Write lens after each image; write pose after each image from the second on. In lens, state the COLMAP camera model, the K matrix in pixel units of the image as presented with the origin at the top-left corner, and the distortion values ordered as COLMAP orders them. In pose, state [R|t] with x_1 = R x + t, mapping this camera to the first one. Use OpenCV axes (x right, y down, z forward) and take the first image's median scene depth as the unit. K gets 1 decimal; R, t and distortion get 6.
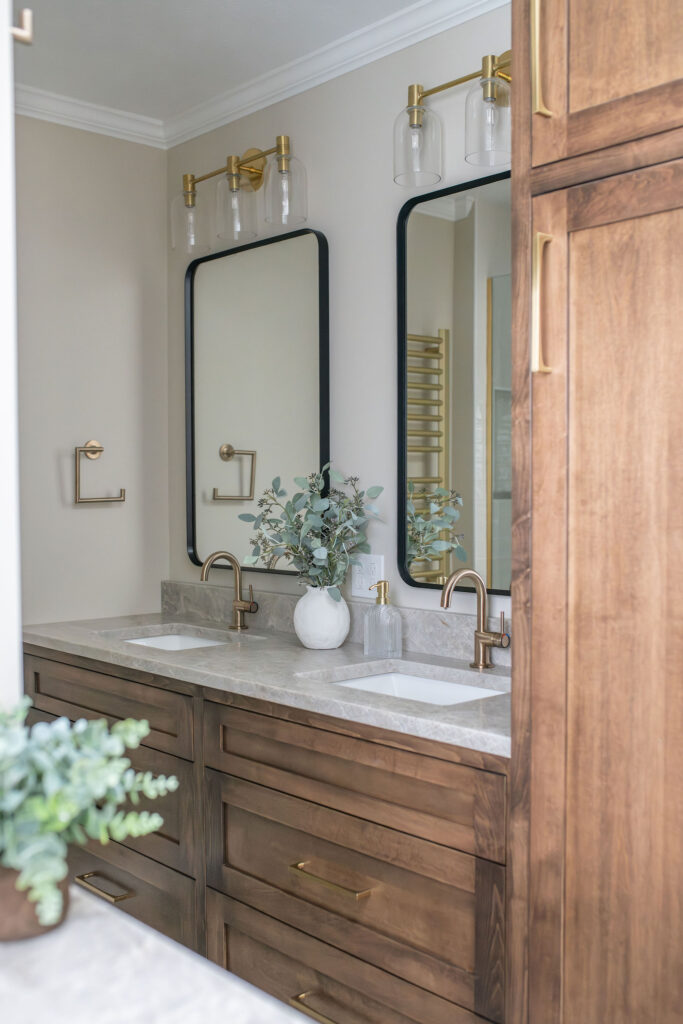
lens RADIAL K [[1068.6, 0, 338.8], [0, 1068.6, 546.3], [0, 0, 1]] dist [-0.079411, 0.182542]
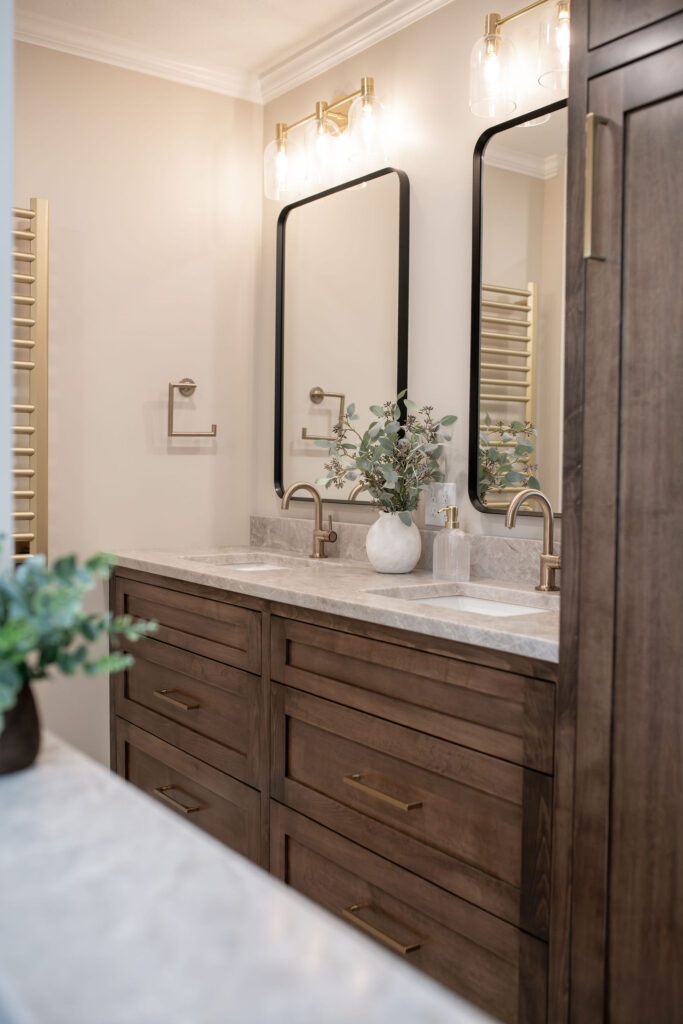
lens RADIAL K [[989.7, 0, 352.1], [0, 989.7, 510.5], [0, 0, 1]] dist [-0.041885, 0.017527]
pose [[0.994708, 0.019993, -0.100775, 0.055963], [-0.021141, 0.999723, -0.010330, 0.066071], [0.100541, 0.012406, 0.994856, 0.077515]]
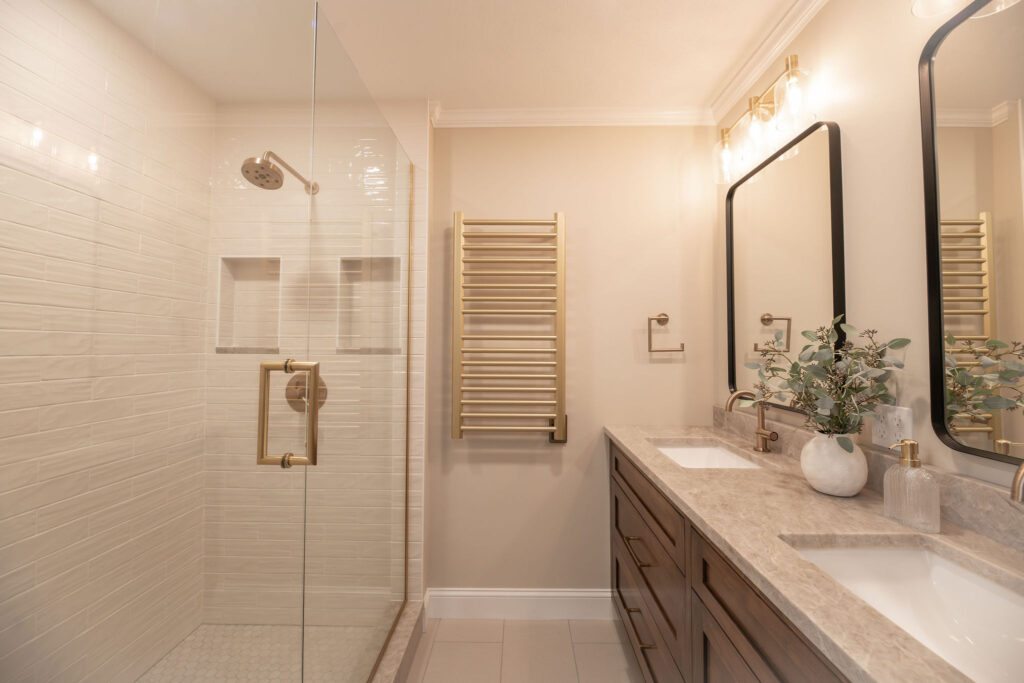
lens RADIAL K [[414.9, 0, 508.7], [0, 414.9, 334.5], [0, 0, 1]] dist [-0.011141, -0.000202]
pose [[0.727876, -0.015850, -0.685526, 0.045572], [-0.042820, 0.996731, -0.068510, -0.025775], [0.684371, 0.079221, 0.724818, 0.678210]]
